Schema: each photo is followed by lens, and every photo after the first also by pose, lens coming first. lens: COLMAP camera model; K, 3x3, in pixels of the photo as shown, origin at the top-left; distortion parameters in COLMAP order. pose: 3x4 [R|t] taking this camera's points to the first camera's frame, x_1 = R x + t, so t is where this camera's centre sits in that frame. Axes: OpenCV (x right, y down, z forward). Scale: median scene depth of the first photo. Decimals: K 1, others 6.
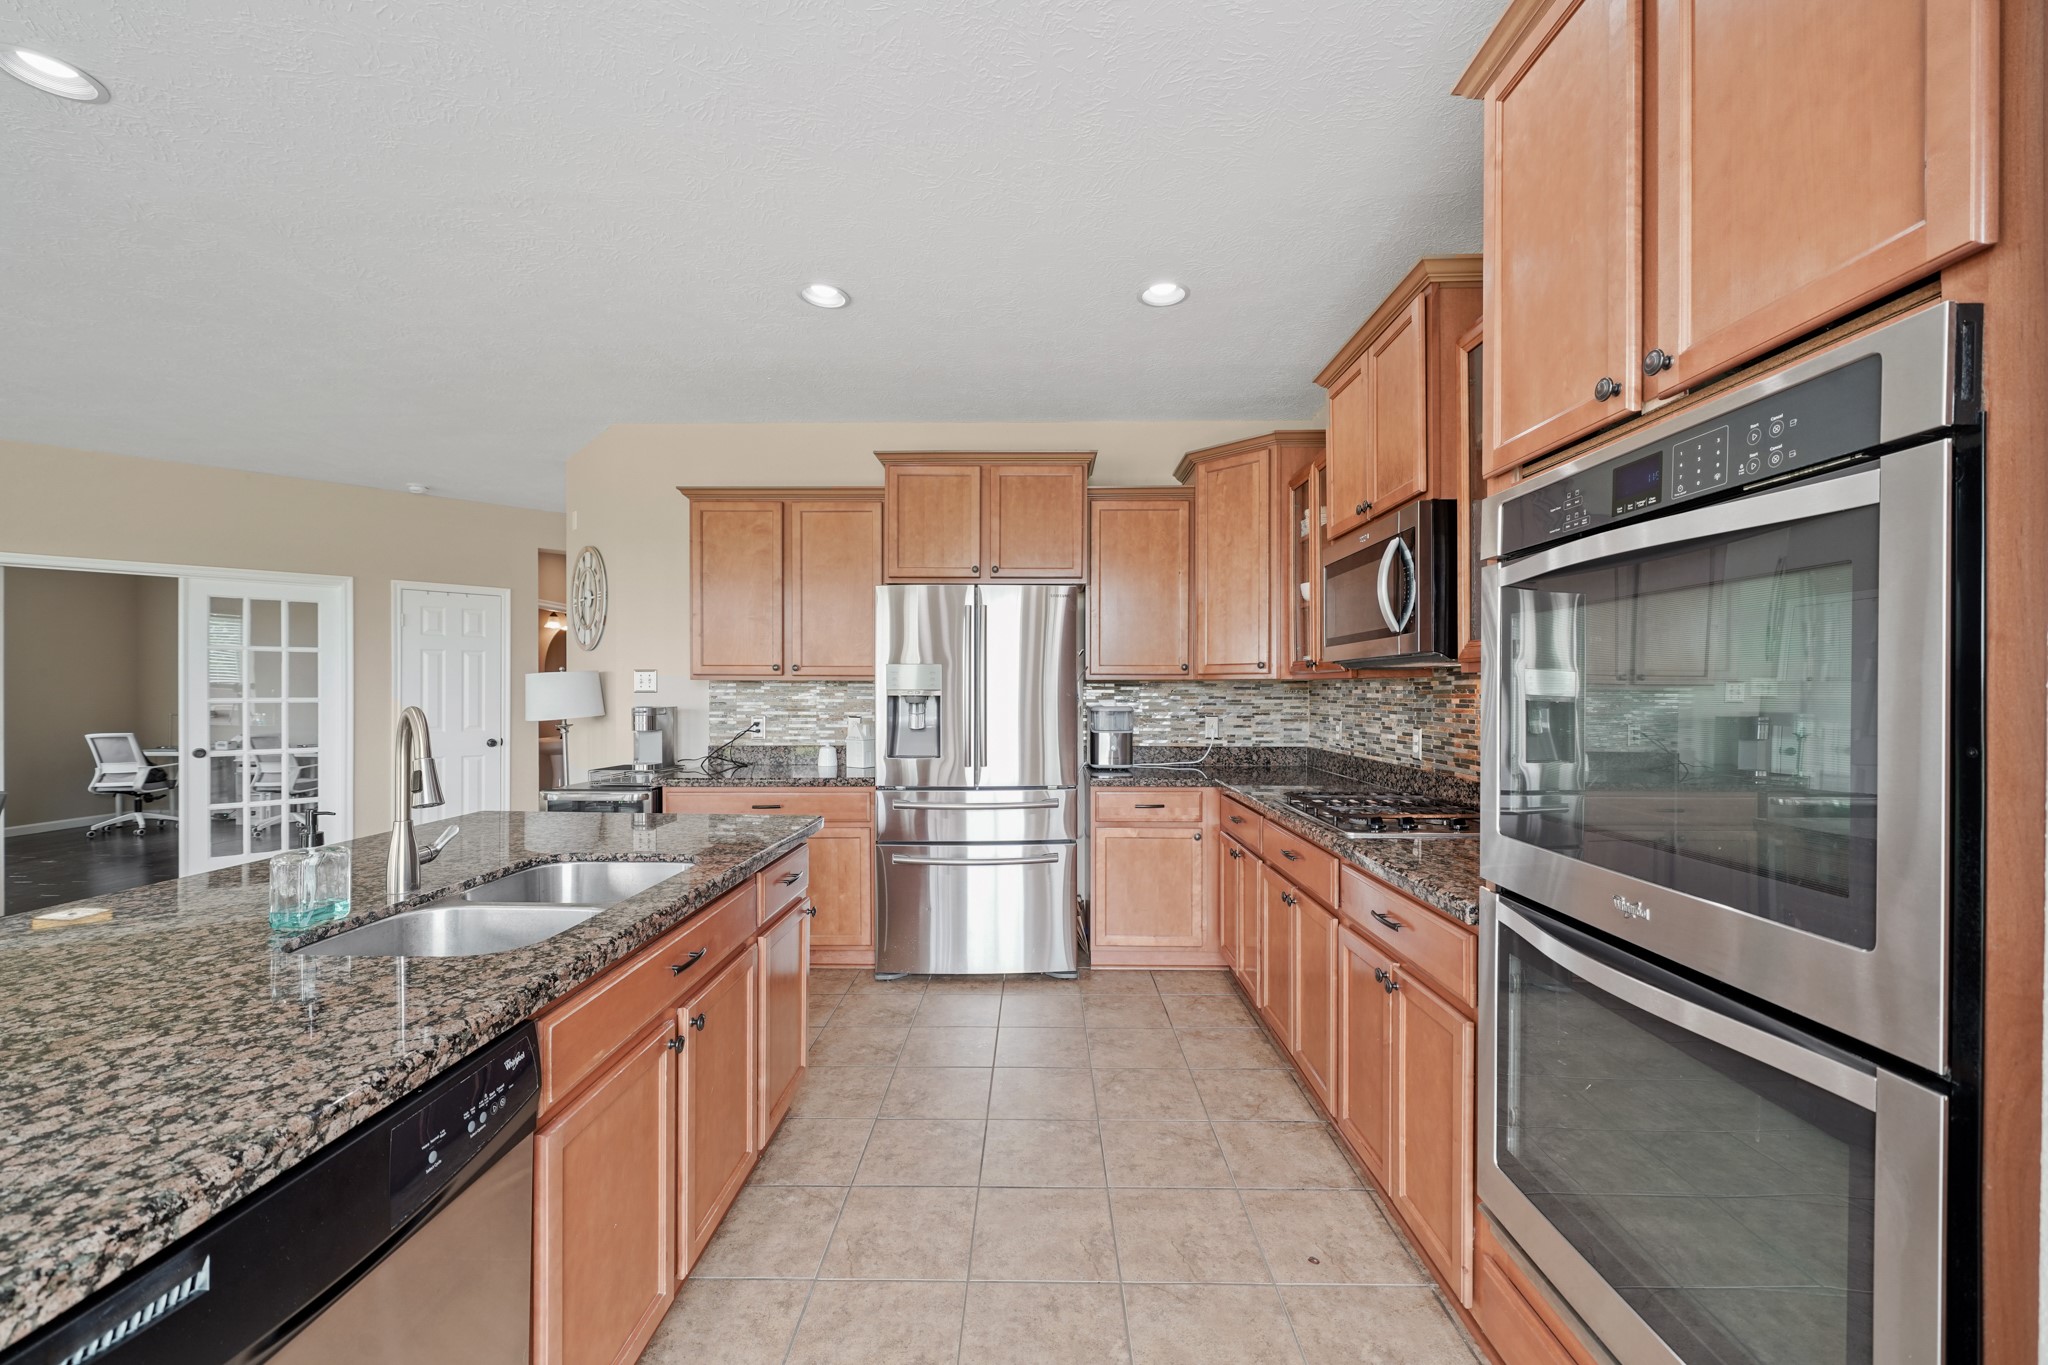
lens RADIAL K [[810.0, 0, 1027.9], [0, 810.0, 692.7], [0, 0, 1]] dist [0.003646, -0.000656]
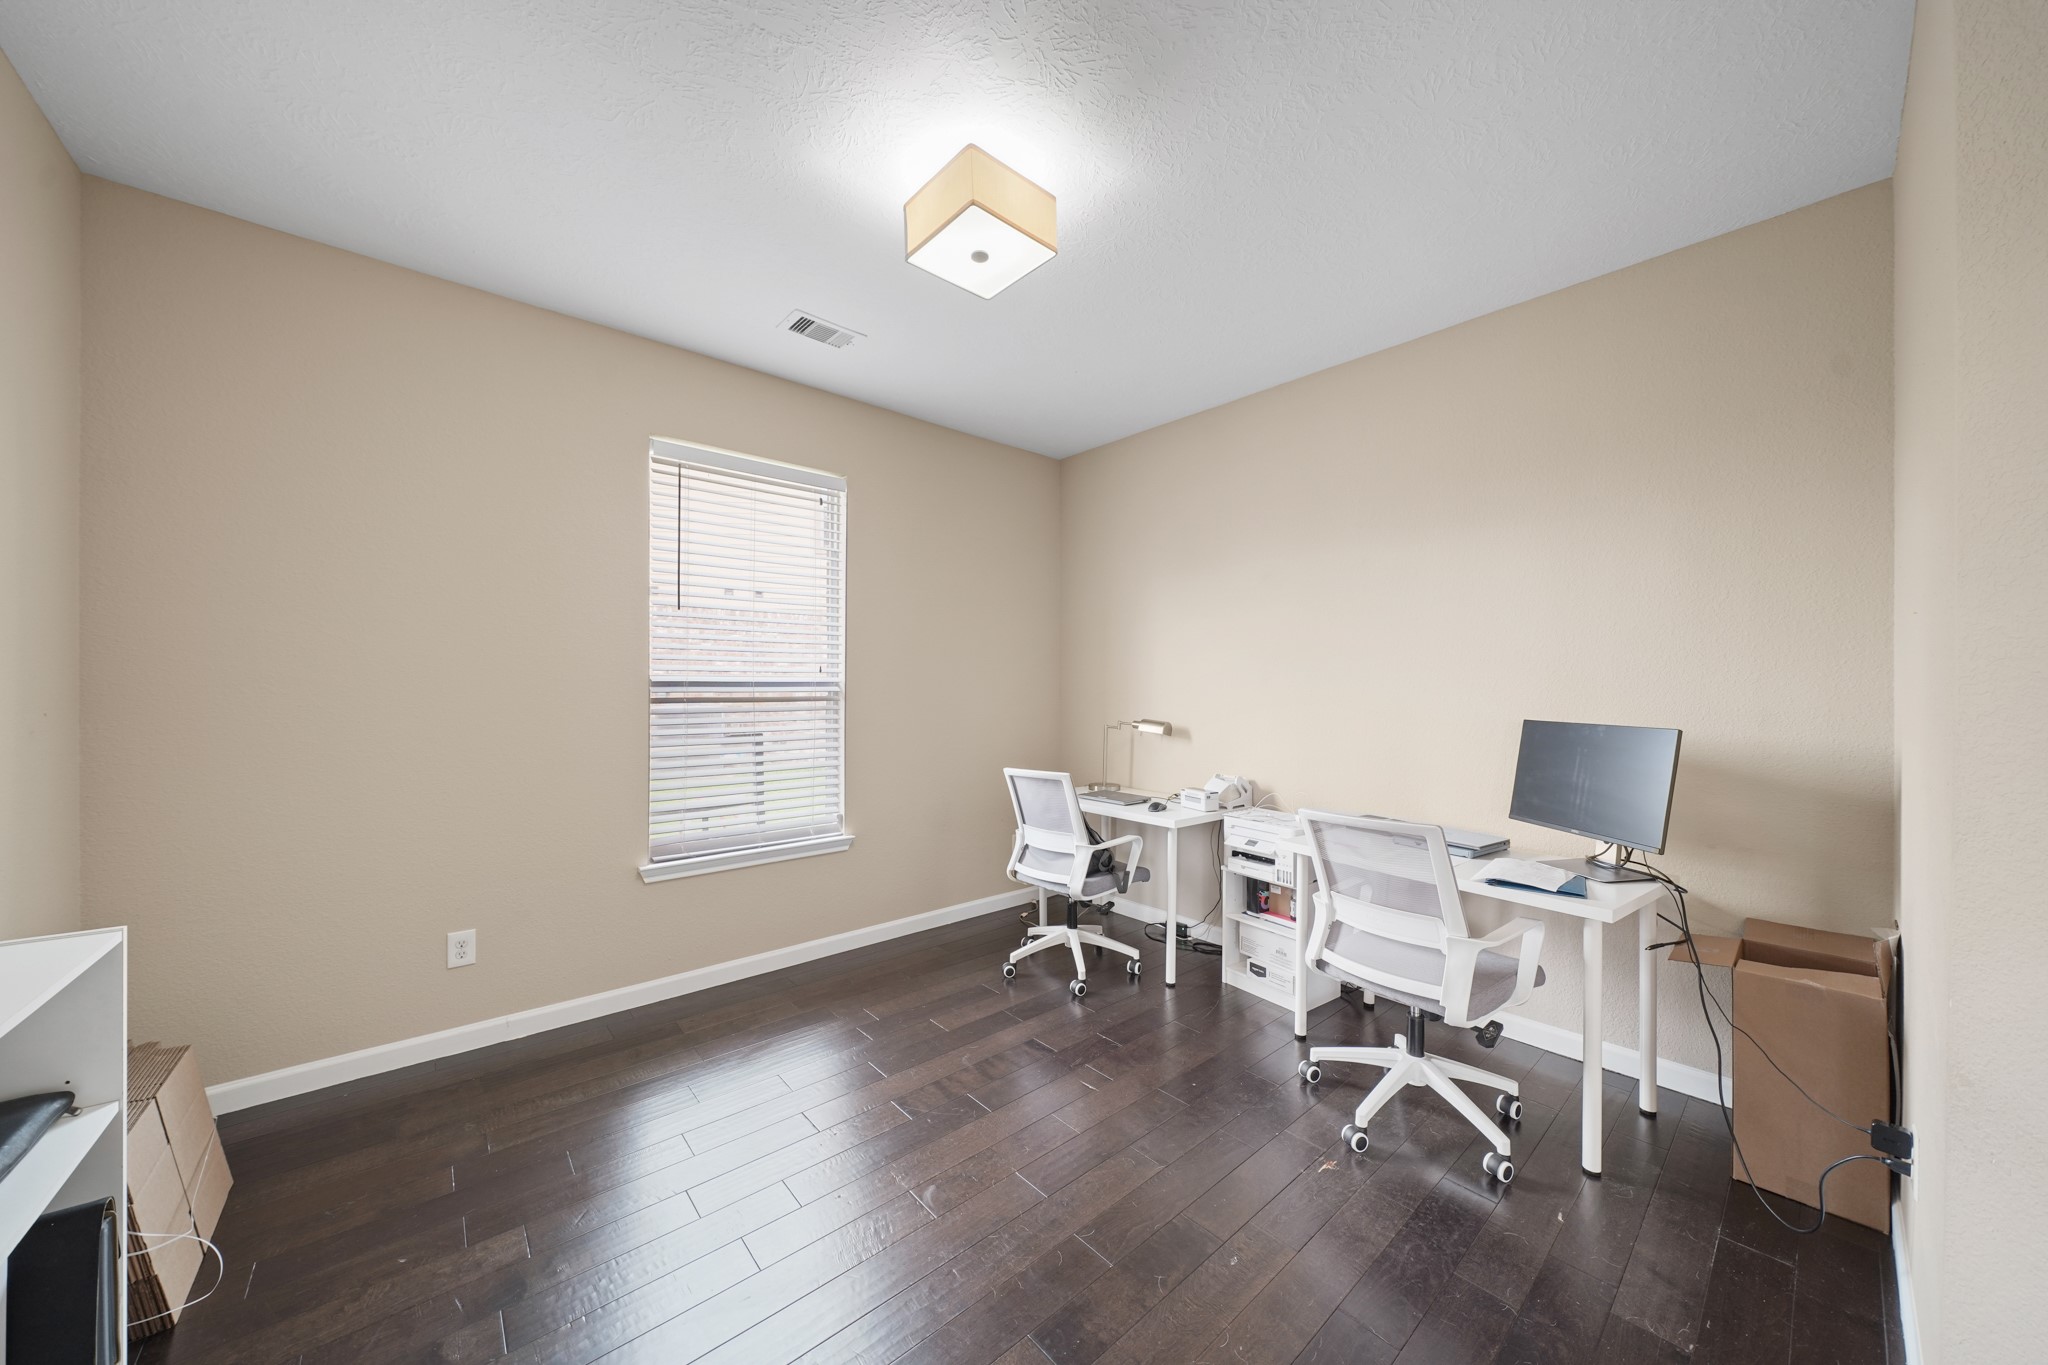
lens RADIAL K [[703.6, 0, 1022.4], [0, 703.6, 687.0], [0, 0, 1]] dist [-0.001115, -0.000325]
pose [[0.661419, 0.001106, -0.750016, -1.394528], [-0.004837, 0.999984, -0.002791, 0.005537], [0.750001, 0.005474, 0.661414, 1.218713]]
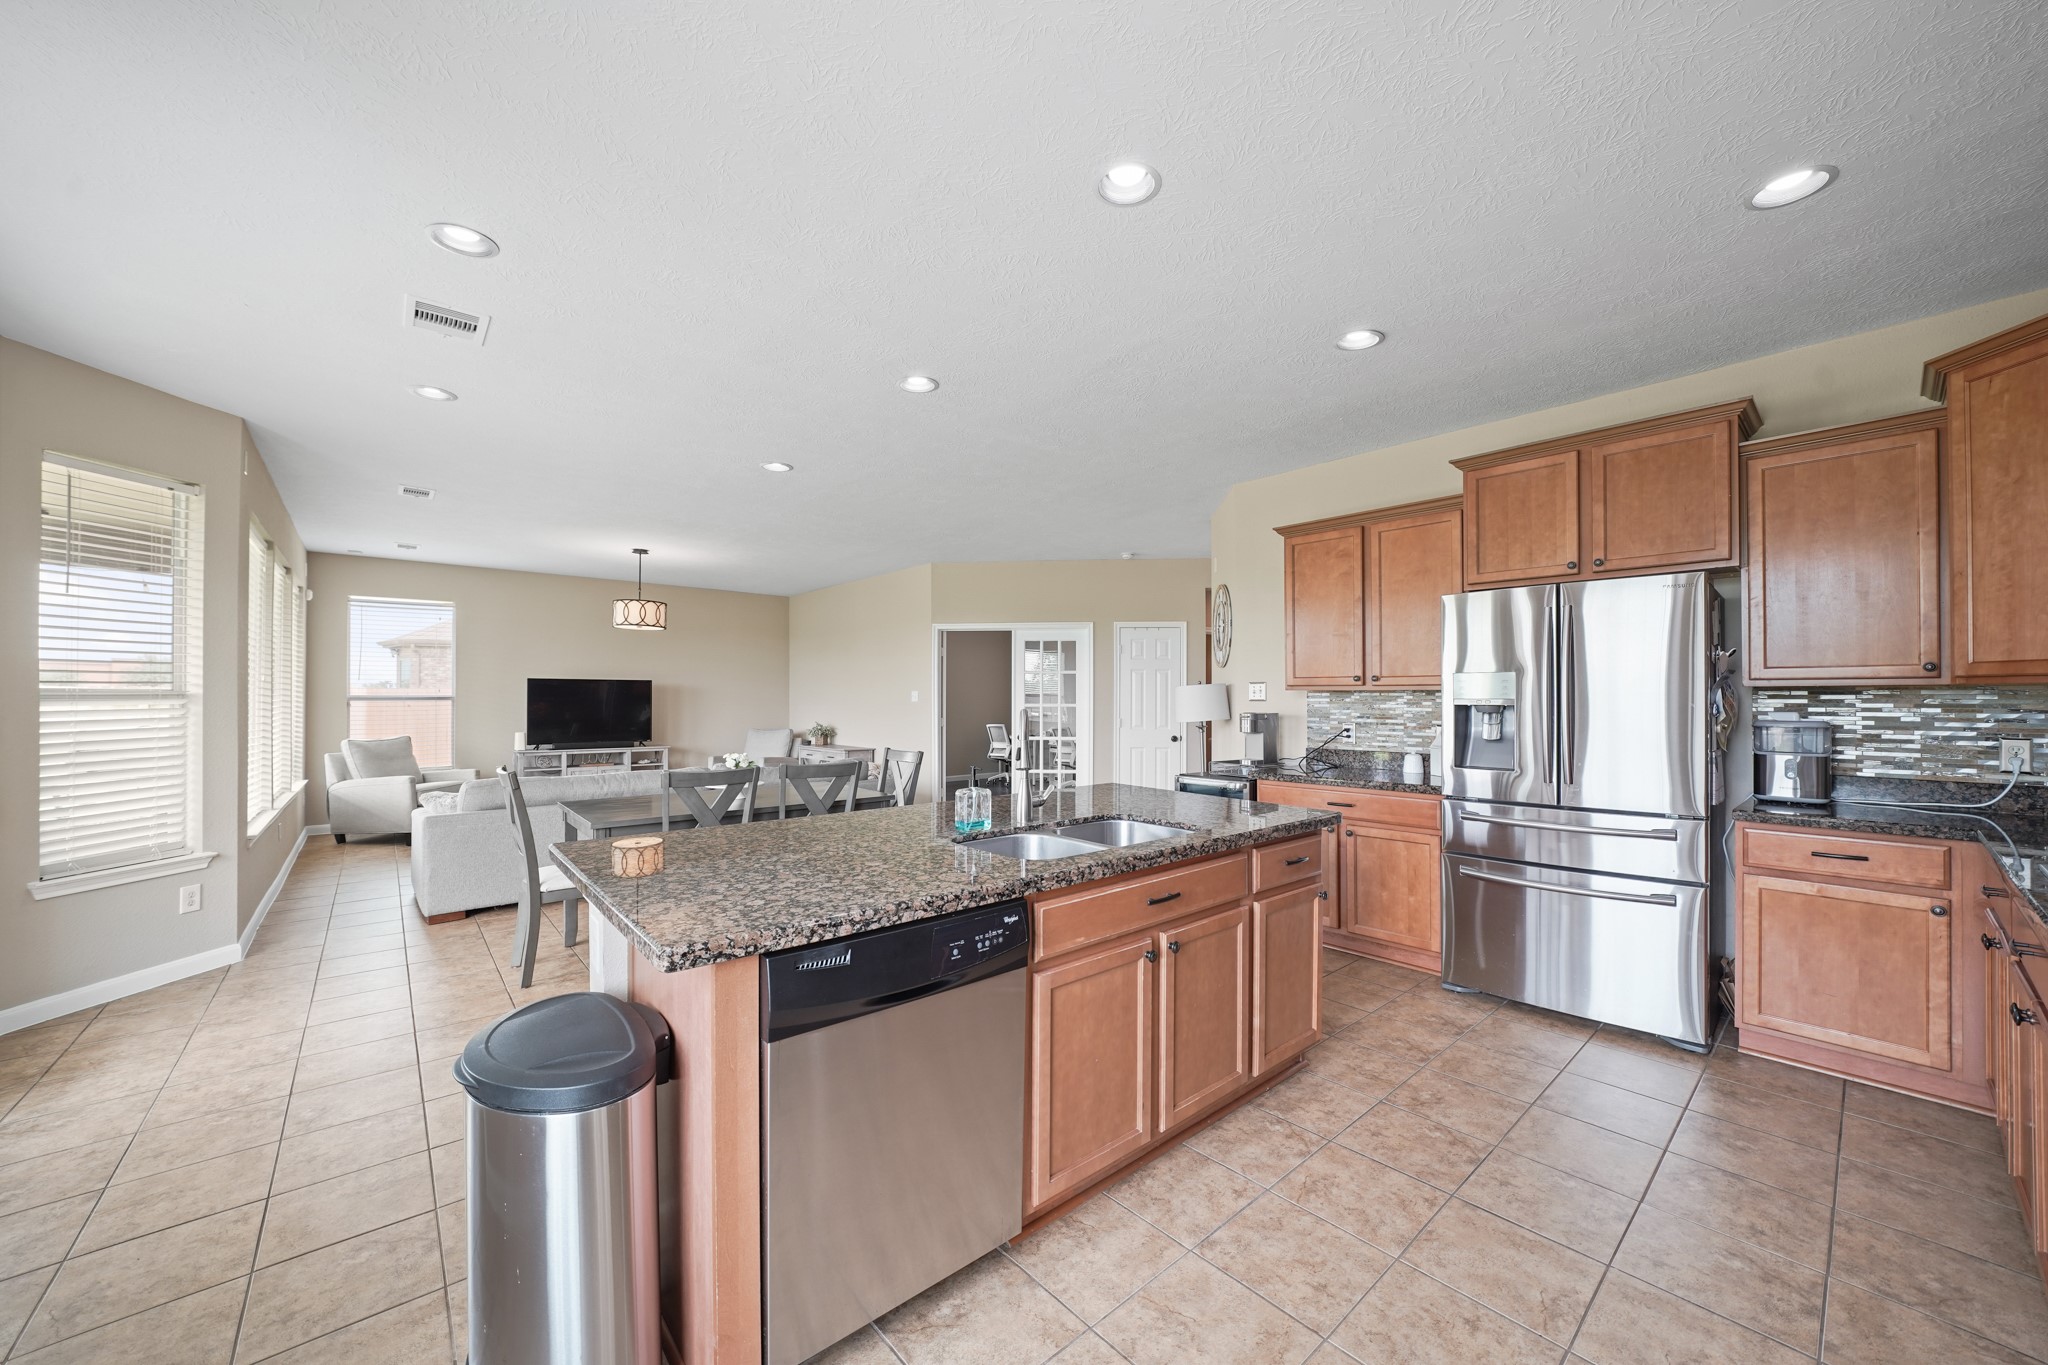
lens RADIAL K [[761.1, 0, 1036.3], [0, 761.1, 692.0], [0, 0, 1]] dist [-0.005861, -0.000055]
pose [[0.675882, -0.005612, -0.736989, 0.156358], [-0.002985, 0.999942, -0.010352, -0.000669], [0.737004, 0.009197, 0.675826, -0.009438]]
